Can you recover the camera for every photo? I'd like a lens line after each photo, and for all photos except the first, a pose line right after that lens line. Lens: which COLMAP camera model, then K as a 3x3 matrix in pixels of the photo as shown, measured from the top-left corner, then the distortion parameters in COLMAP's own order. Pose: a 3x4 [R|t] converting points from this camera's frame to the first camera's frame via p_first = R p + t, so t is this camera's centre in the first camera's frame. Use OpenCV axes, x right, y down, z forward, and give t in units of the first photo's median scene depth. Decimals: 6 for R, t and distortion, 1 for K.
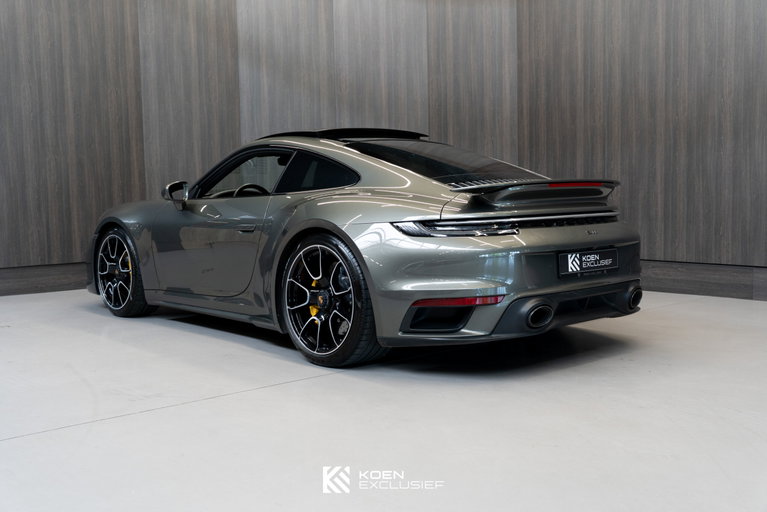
lens RADIAL K [[856.7, 0, 383.5], [0, 856.7, 256.0], [0, 0, 1]] dist [0.000159, 0.019364]
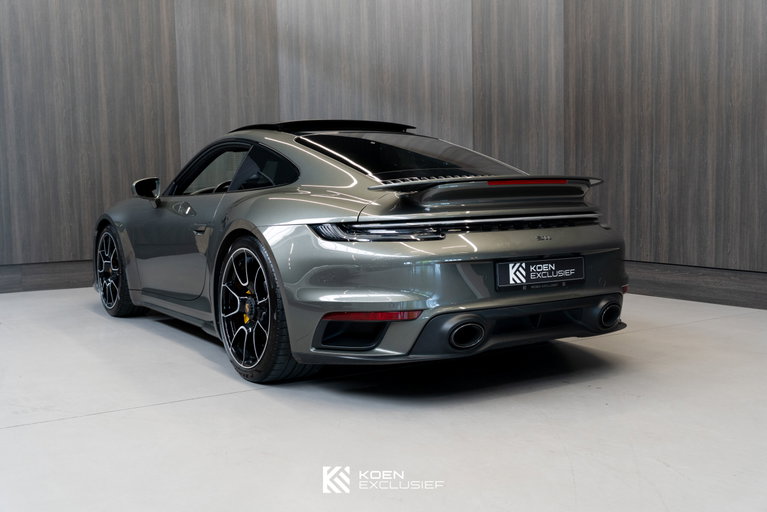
lens RADIAL K [[852.8, 0, 383.5], [0, 852.8, 256.0], [0, 0, 1]] dist [0.012733, 0.012737]
pose [[0.986635, 0.014400, -0.162306, 0.130229], [-0.013448, 0.999885, 0.006962, -0.007693], [0.162388, -0.004686, 0.986716, 0.079134]]
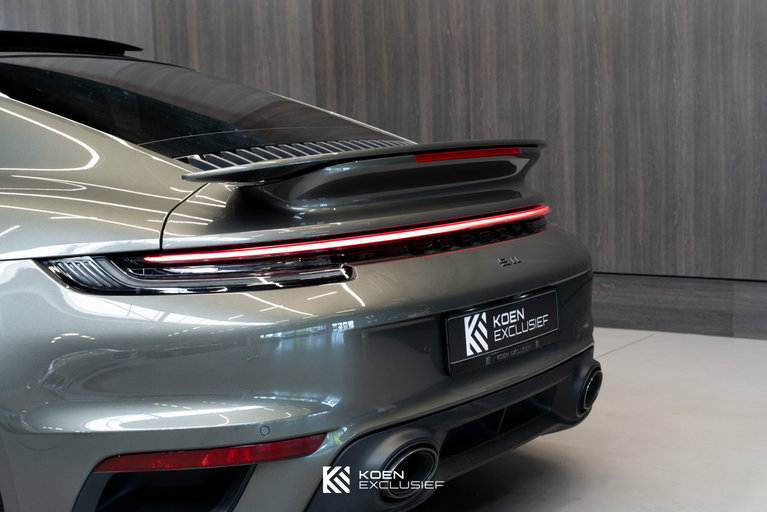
lens RADIAL K [[1211.1, 0, 383.5], [0, 1211.1, 256.0], [0, 0, 1]] dist [0.025143, 0.073614]
pose [[0.975065, -0.037694, 0.218694, 0.024111], [0.033068, 0.999146, 0.024776, -0.027887], [-0.219442, -0.016927, 0.975479, 0.232776]]
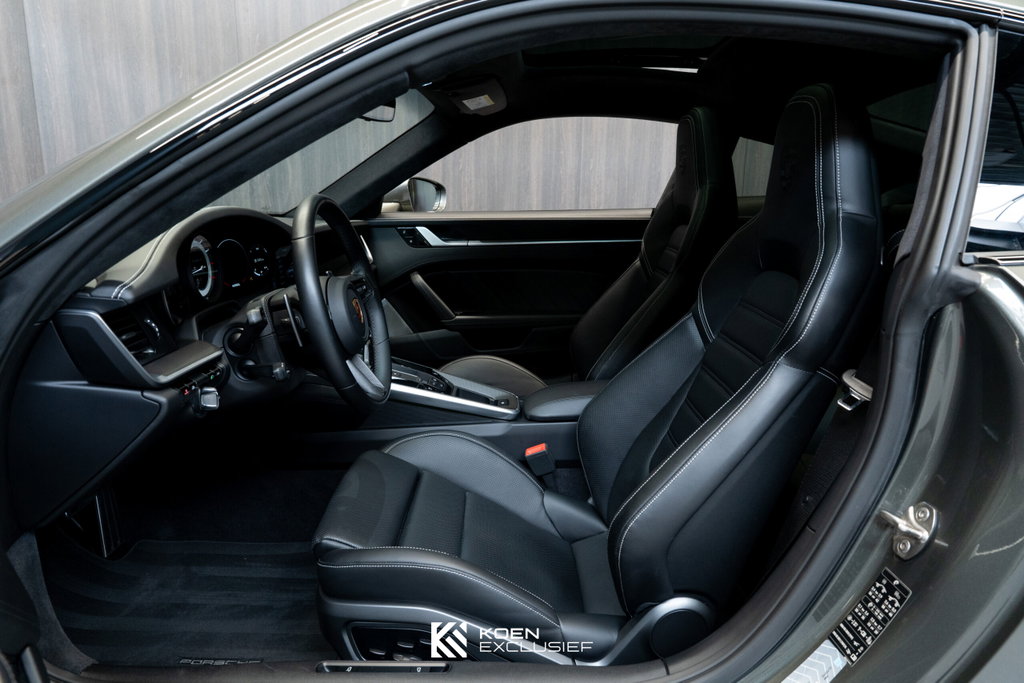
lens RADIAL K [[676.1, 0, 512.0], [0, 676.1, 341.5], [0, 0, 1]] dist [0.001860, -0.025895]
pose [[0.669796, -0.148563, 0.727531, -0.204498], [0.042157, 0.985809, 0.162492, -0.056361], [-0.741347, -0.078166, 0.666554, 0.675062]]
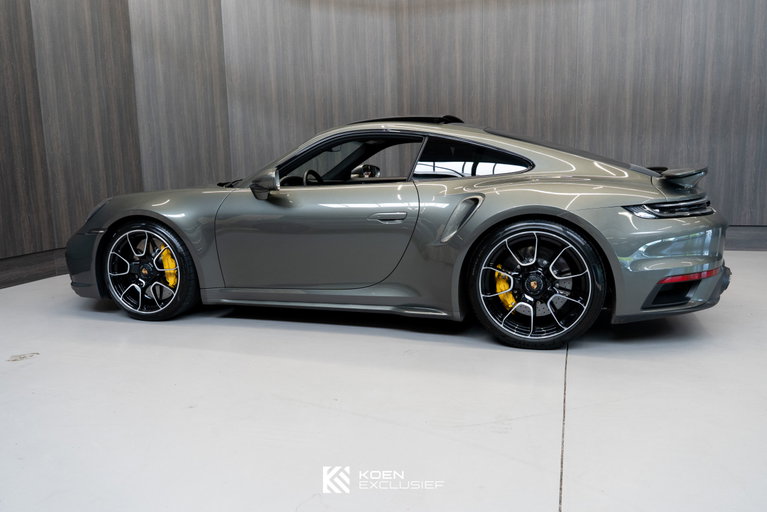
lens RADIAL K [[600.4, 0, 383.5], [0, 600.4, 256.0], [0, 0, 1]] dist [0.002805, -0.011109]
pose [[0.857485, -0.083921, 0.507619, -0.352203], [0.050337, 0.995558, 0.079558, -0.029455], [-0.512041, -0.042668, 0.857901, 0.292838]]
